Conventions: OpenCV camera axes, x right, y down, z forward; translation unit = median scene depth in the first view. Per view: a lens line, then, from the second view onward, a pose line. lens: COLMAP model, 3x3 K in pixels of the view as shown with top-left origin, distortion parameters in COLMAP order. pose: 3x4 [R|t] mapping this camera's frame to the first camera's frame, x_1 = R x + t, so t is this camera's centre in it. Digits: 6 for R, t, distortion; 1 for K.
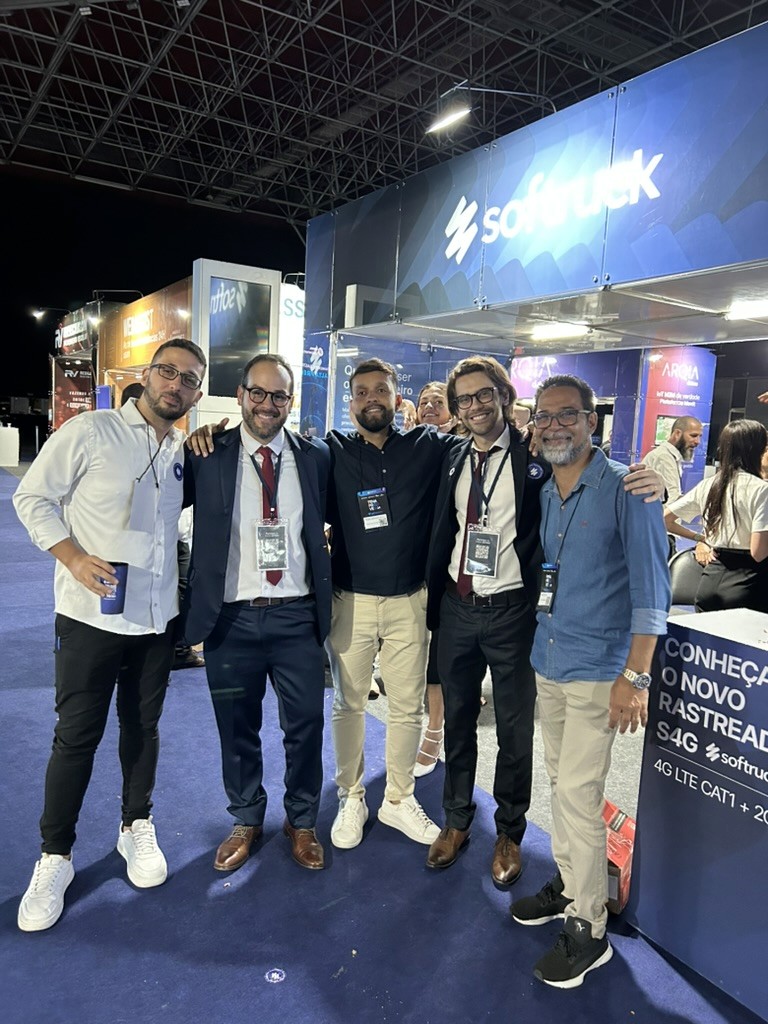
lens RADIAL K [[773.2, 0, 373.4], [0, 773.2, 518.2], [0, 0, 1]] dist [0.066517, -0.073365]
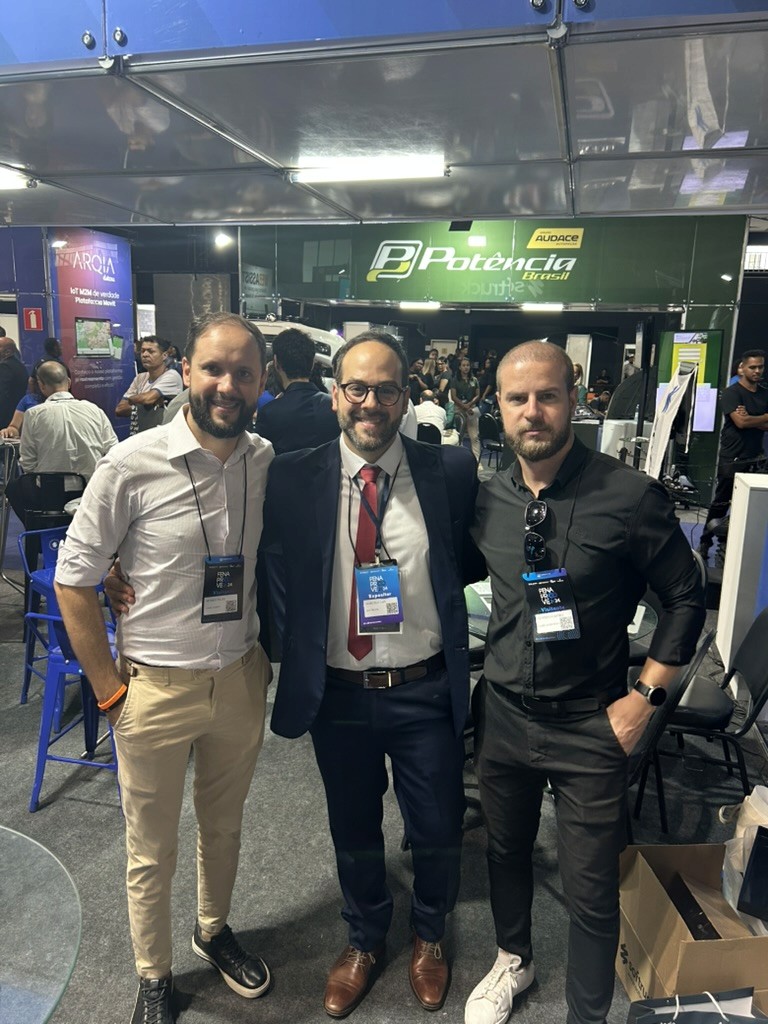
lens RADIAL K [[773.2, 0, 385.4], [0, 773.2, 517.1], [0, 0, 1]] dist [0.066517, -0.073365]
pose [[0.729403, -0.176500, 0.660923, 0.068712], [0.089742, 0.982481, 0.163333, -0.100032], [-0.678172, -0.059823, 0.732464, 0.540350]]
